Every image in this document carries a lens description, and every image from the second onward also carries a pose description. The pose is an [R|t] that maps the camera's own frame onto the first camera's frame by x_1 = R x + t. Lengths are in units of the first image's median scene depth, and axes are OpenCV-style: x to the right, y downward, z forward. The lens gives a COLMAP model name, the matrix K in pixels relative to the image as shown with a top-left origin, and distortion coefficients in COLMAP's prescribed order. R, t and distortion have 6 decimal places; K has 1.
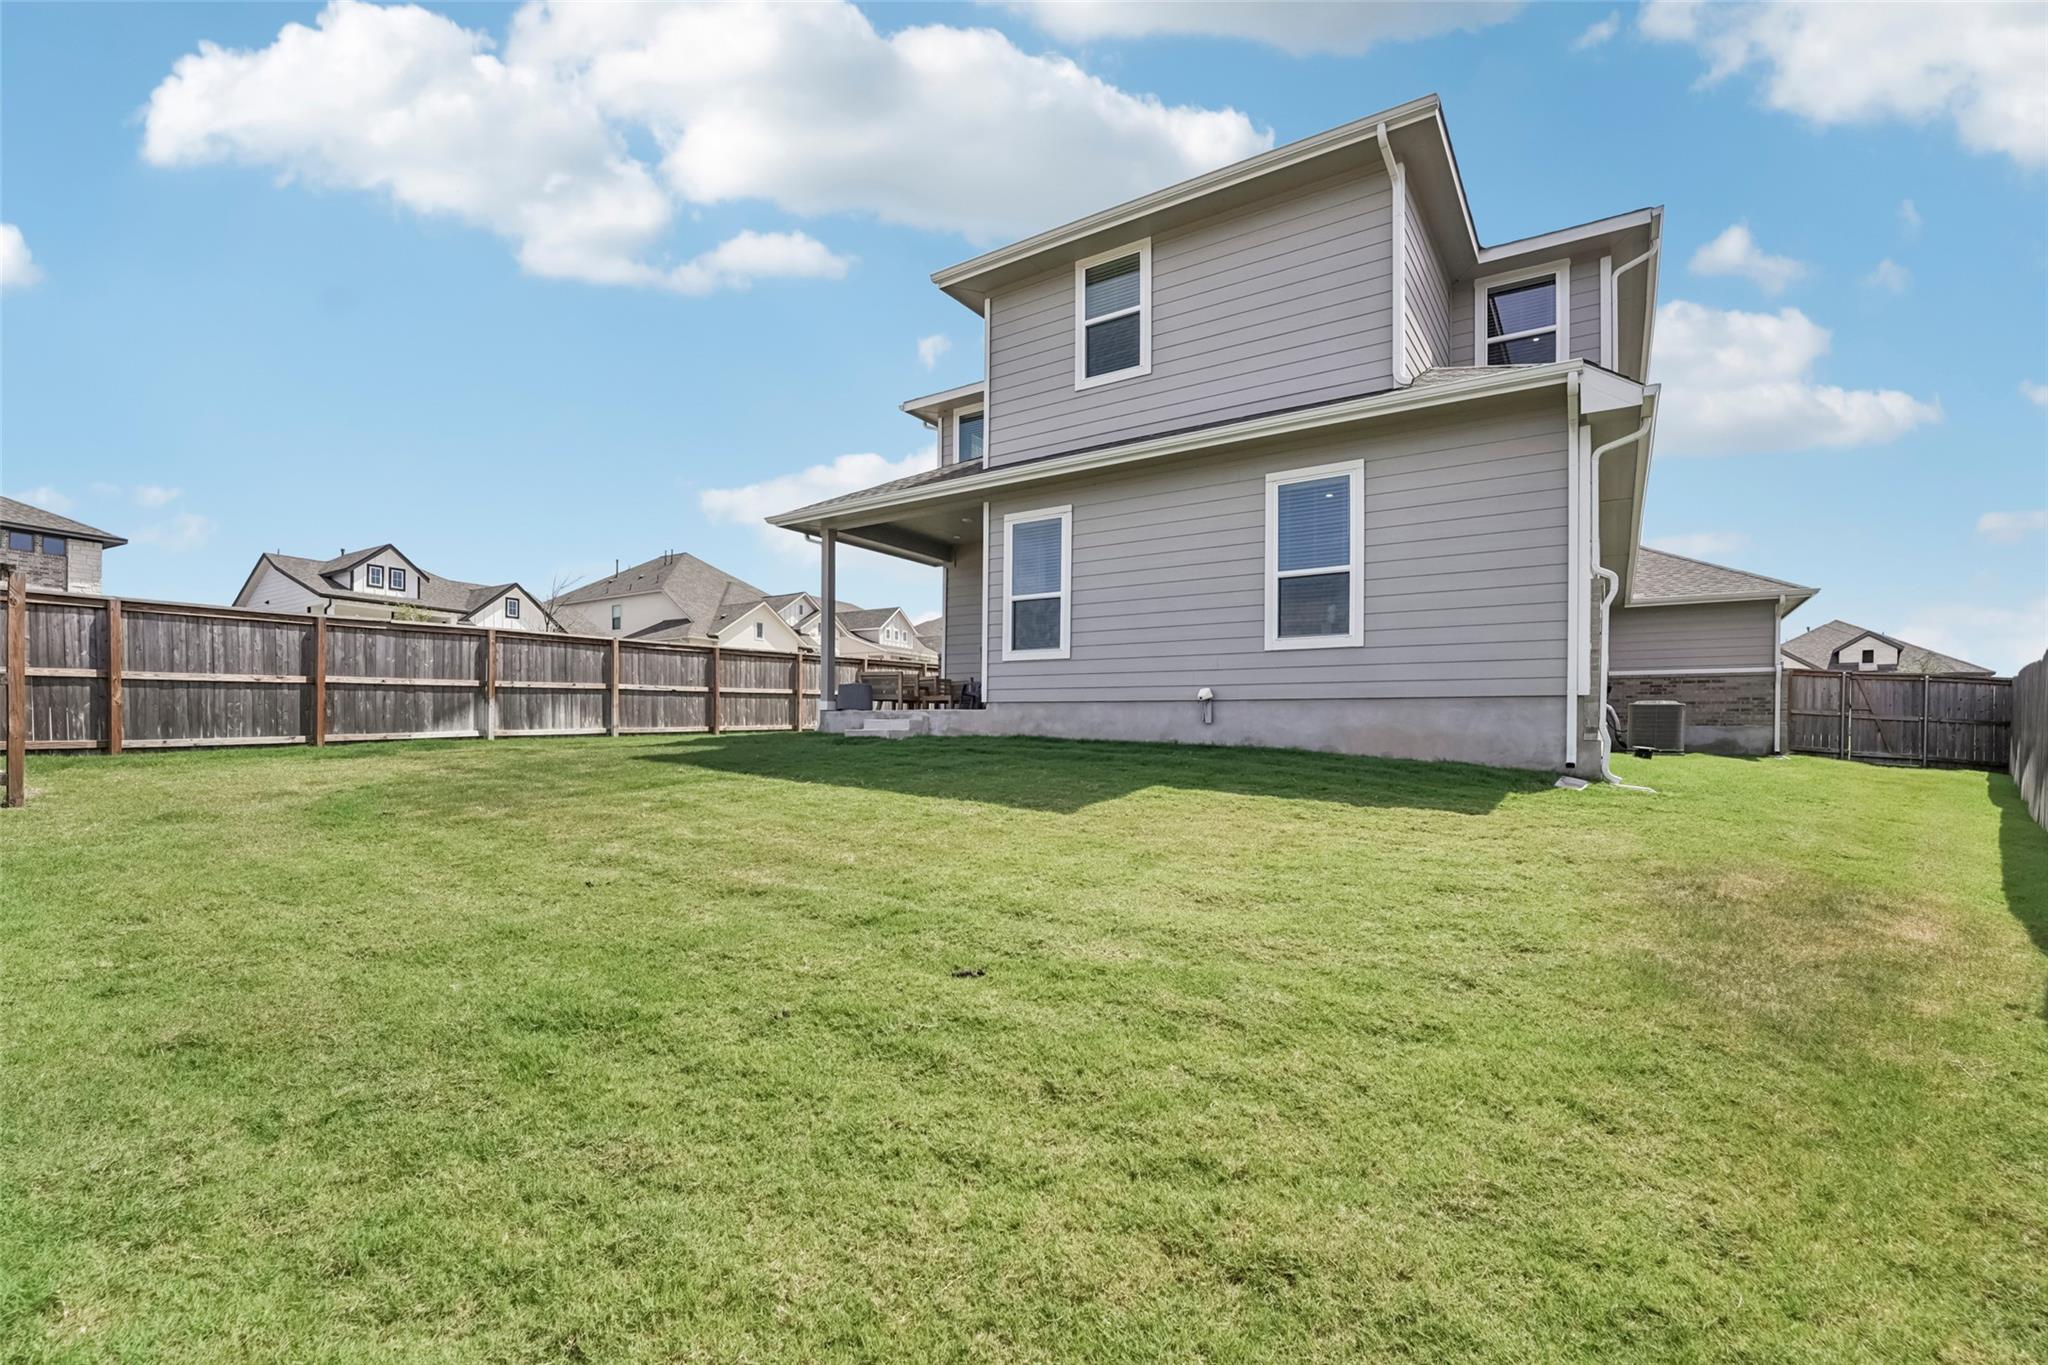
lens RADIAL K [[874.2, 0, 1014.2], [0, 874.2, 739.4], [0, 0, 1]] dist [-0.032581, 0.000022]
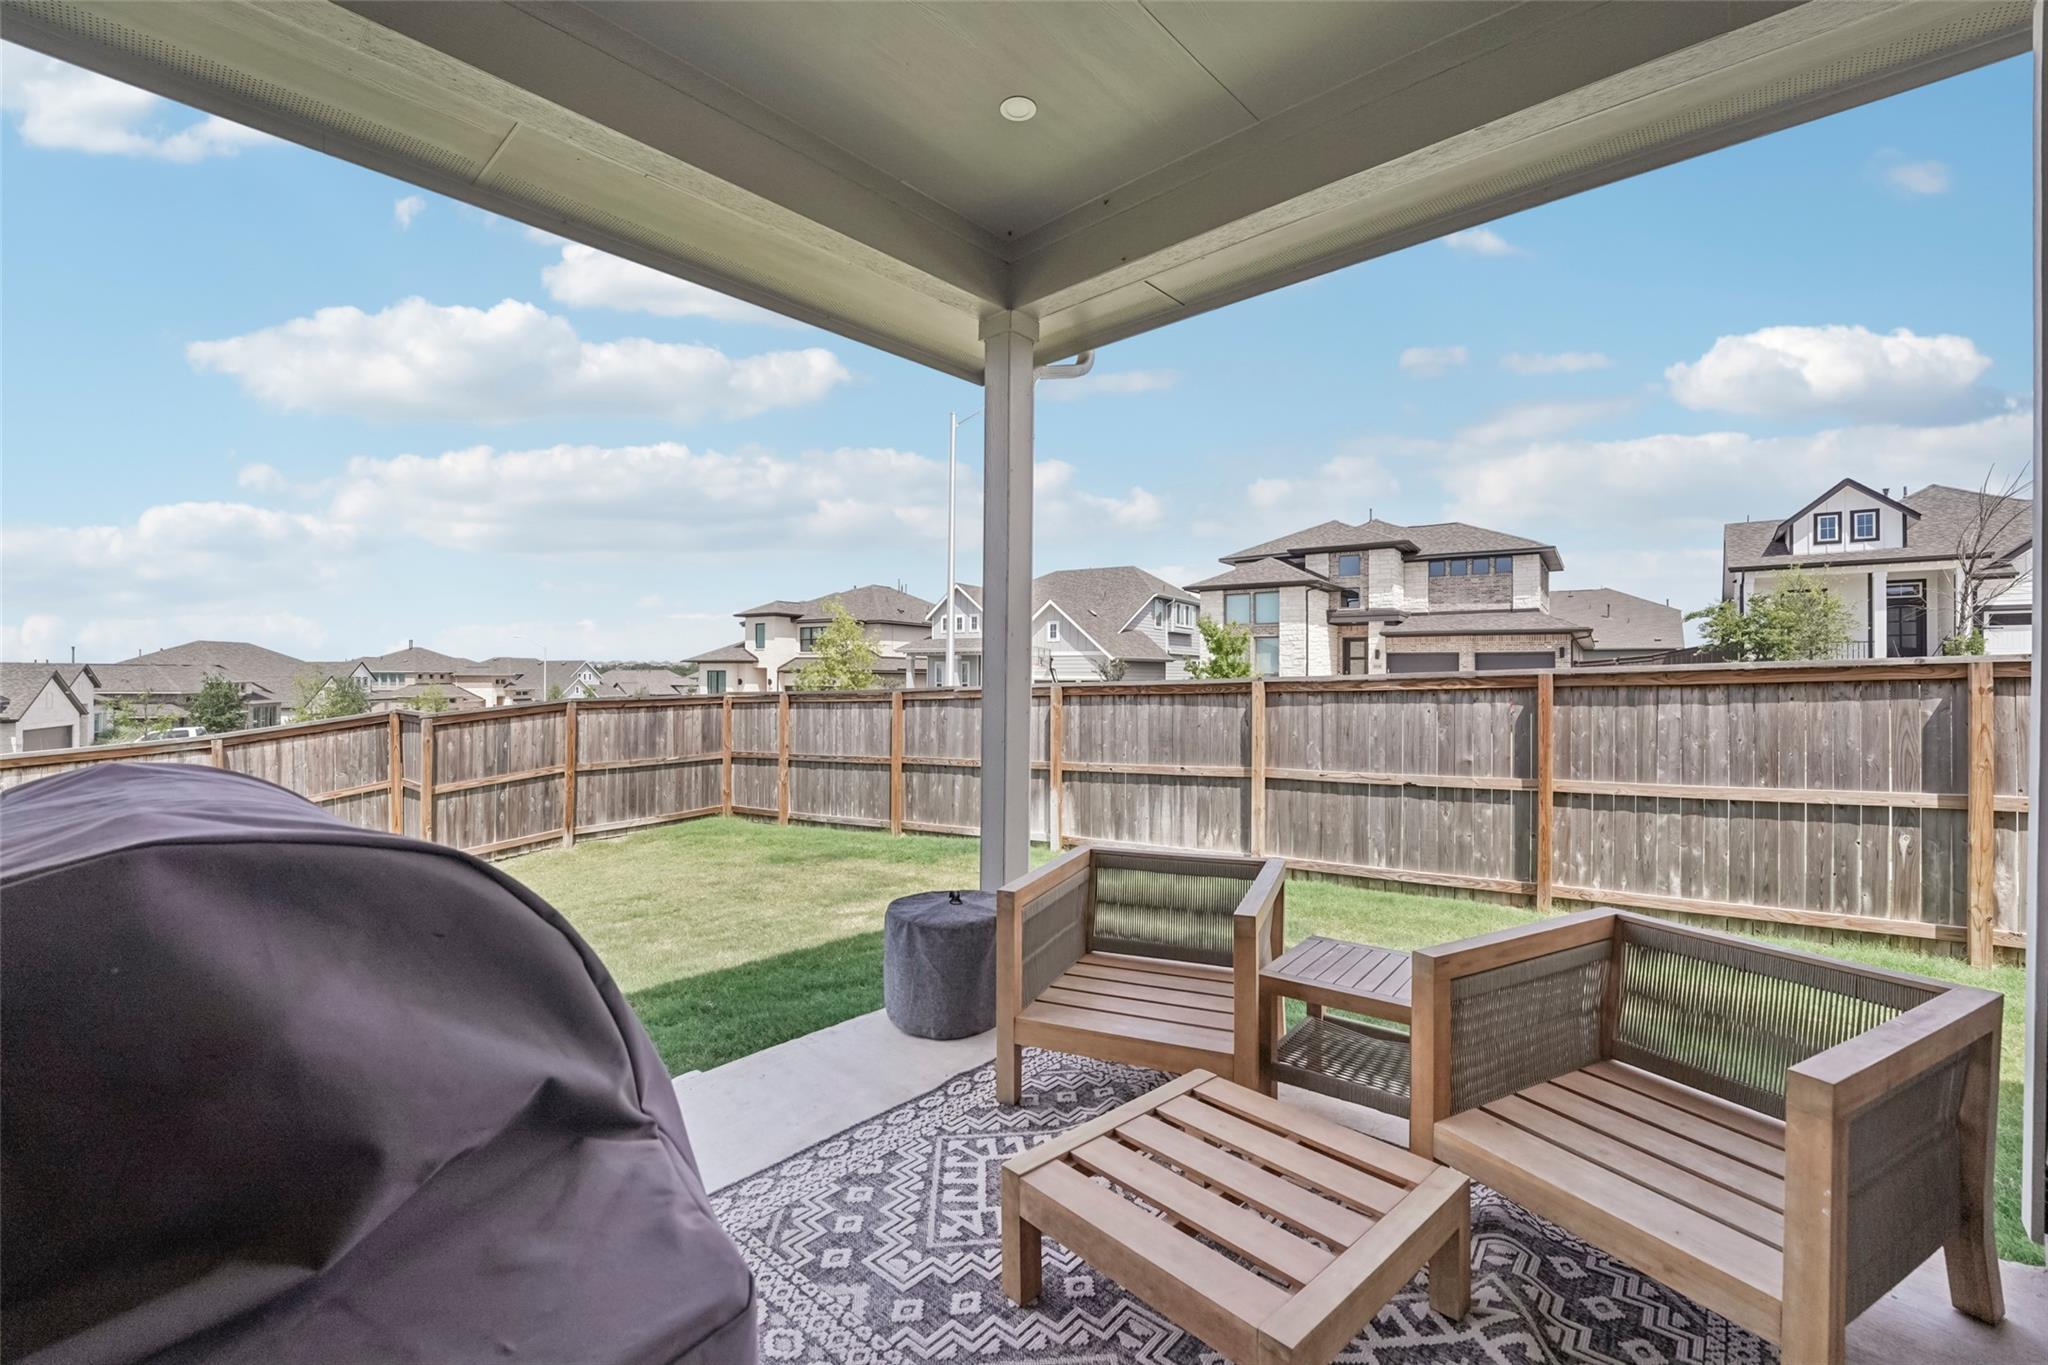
lens RADIAL K [[844.4, 0, 1024.0], [0, 844.4, 682.5], [0, 0, 1]] dist [-0.027837, 0.000309]
pose [[-0.134846, -0.008975, -0.990826, 0.055454], [-0.008934, 0.999929, -0.007841, -0.117908], [0.990826, 0.007794, -0.134917, 1.002991]]
